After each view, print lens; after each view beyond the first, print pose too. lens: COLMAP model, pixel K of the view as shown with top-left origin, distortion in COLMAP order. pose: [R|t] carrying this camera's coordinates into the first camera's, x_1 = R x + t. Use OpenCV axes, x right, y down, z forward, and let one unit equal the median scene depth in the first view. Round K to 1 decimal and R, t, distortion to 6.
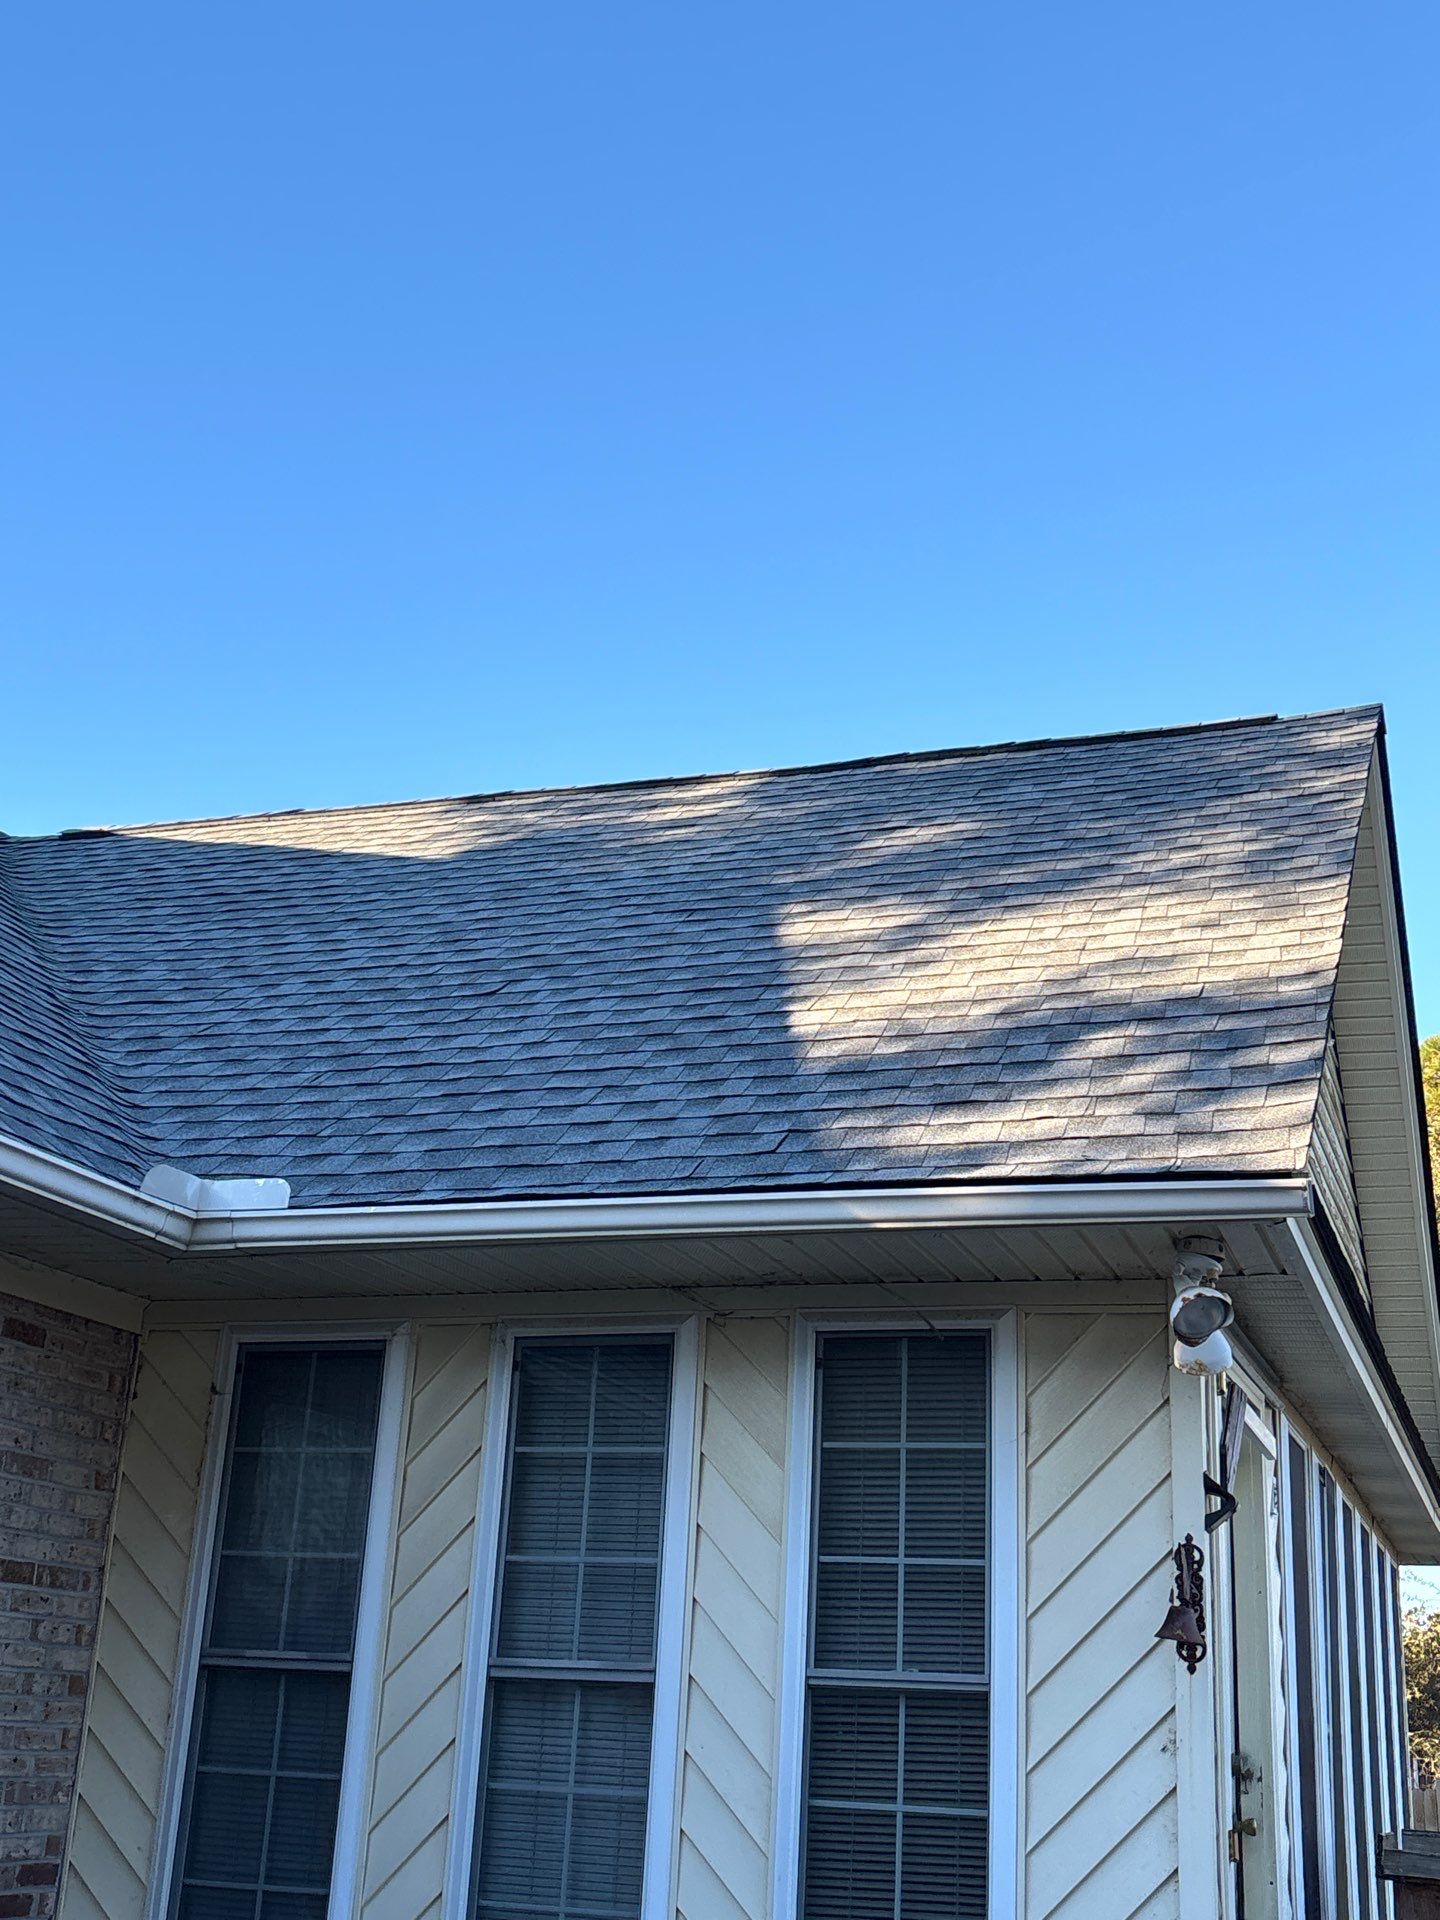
lens RADIAL K [[2219.5, 0, 720.0], [0, 2219.5, 960.0], [0, 0, 1]] dist [0.105465, -0.328282]
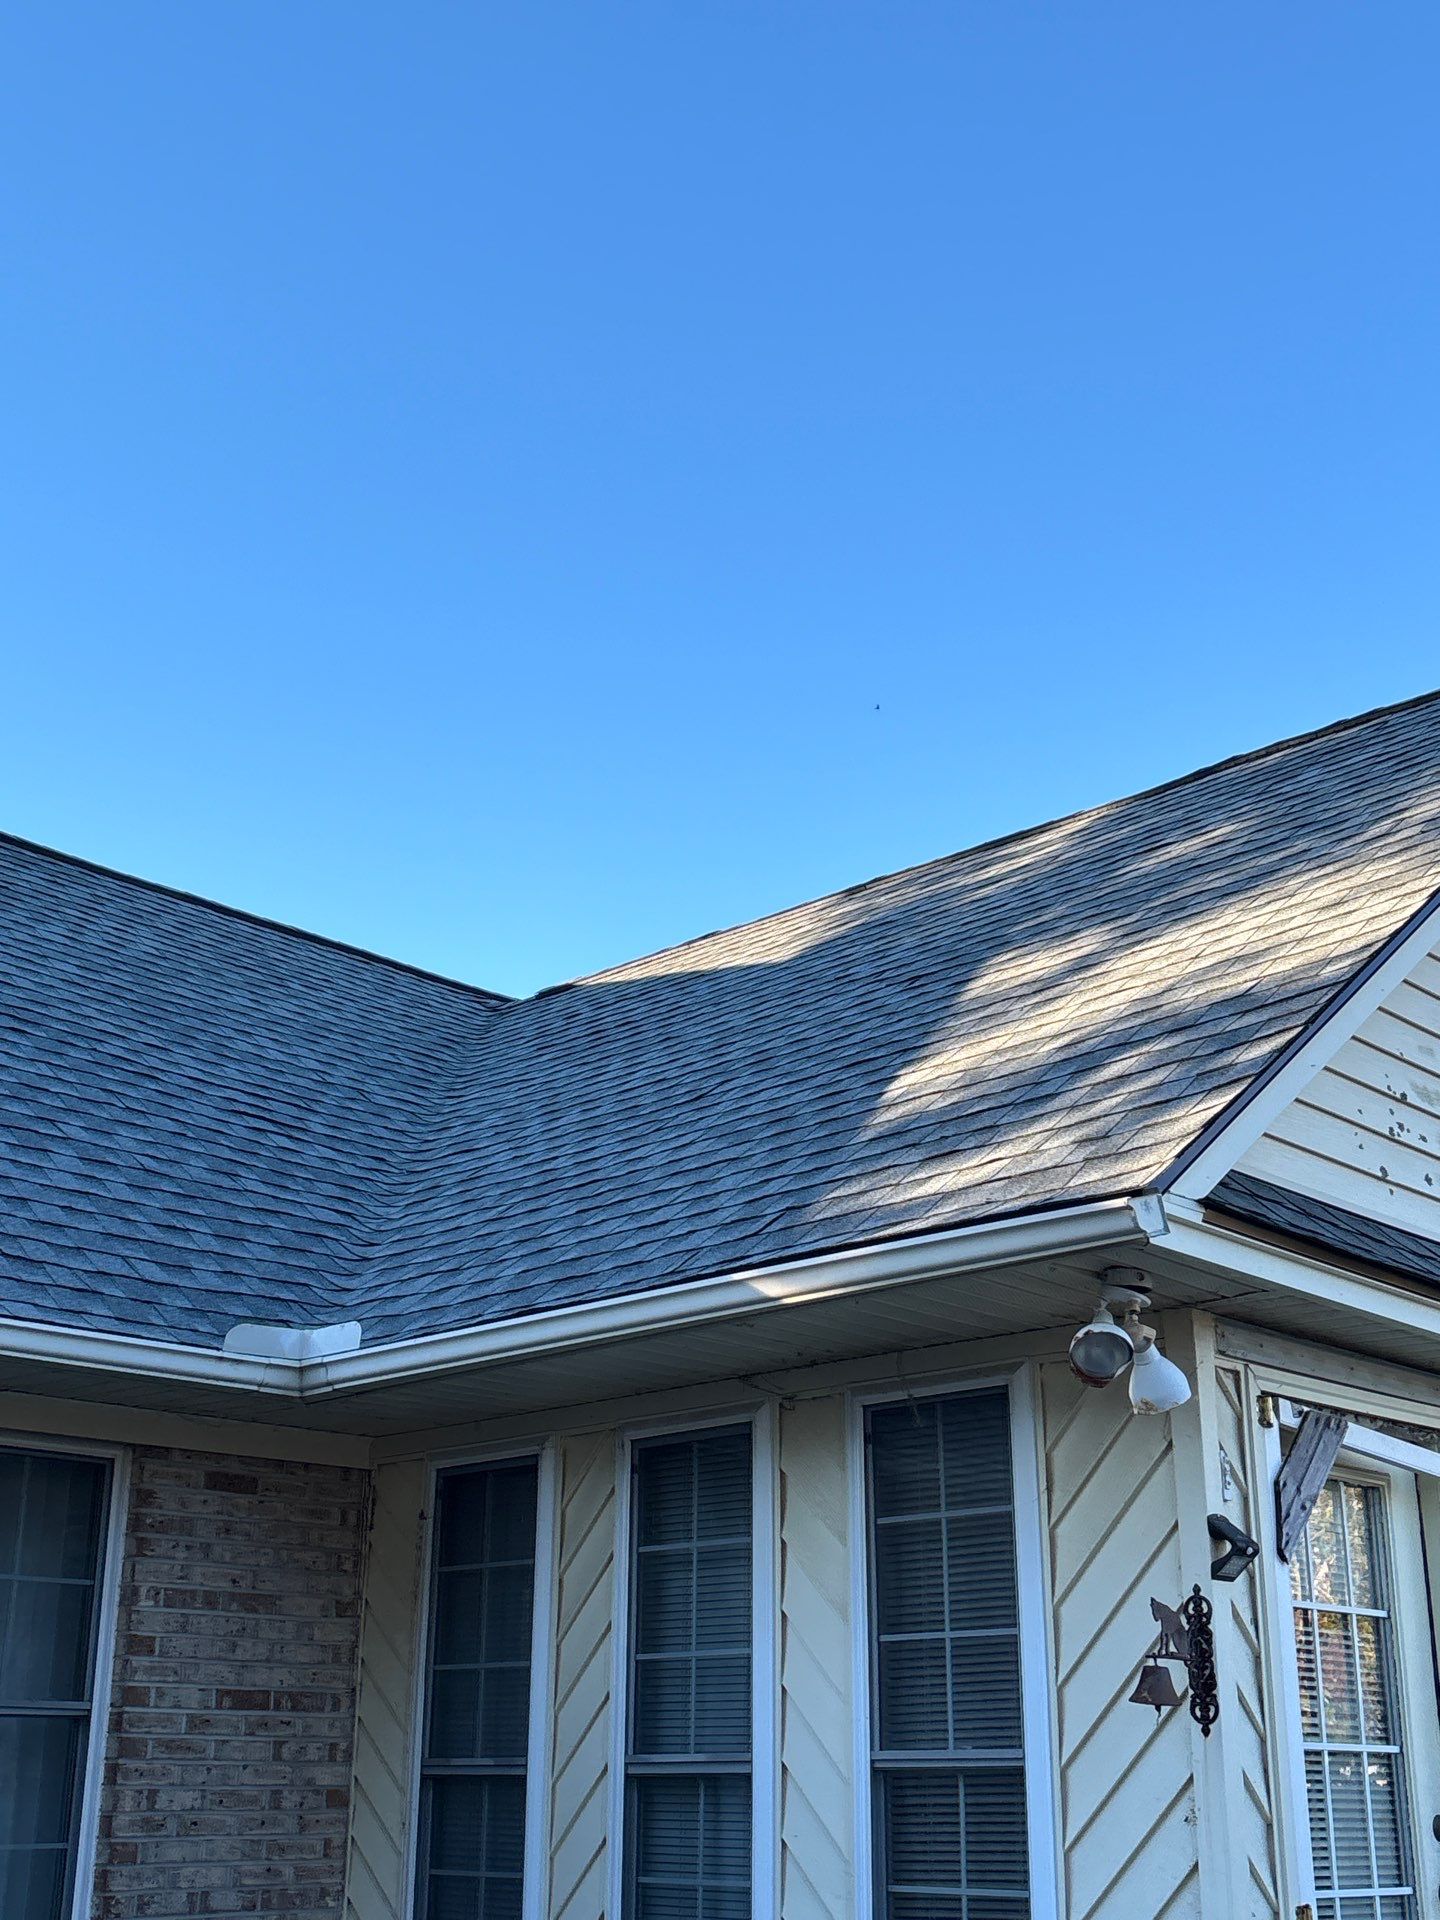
lens RADIAL K [[2235.5, 0, 750.7], [0, 2235.5, 967.9], [0, 0, 1]] dist [0.103640, -0.378531]
pose [[0.909742, -0.183336, -0.372502, 0.391102], [0.173804, 0.982991, -0.059333, 0.026136], [0.377045, -0.010764, 0.926133, 0.063719]]
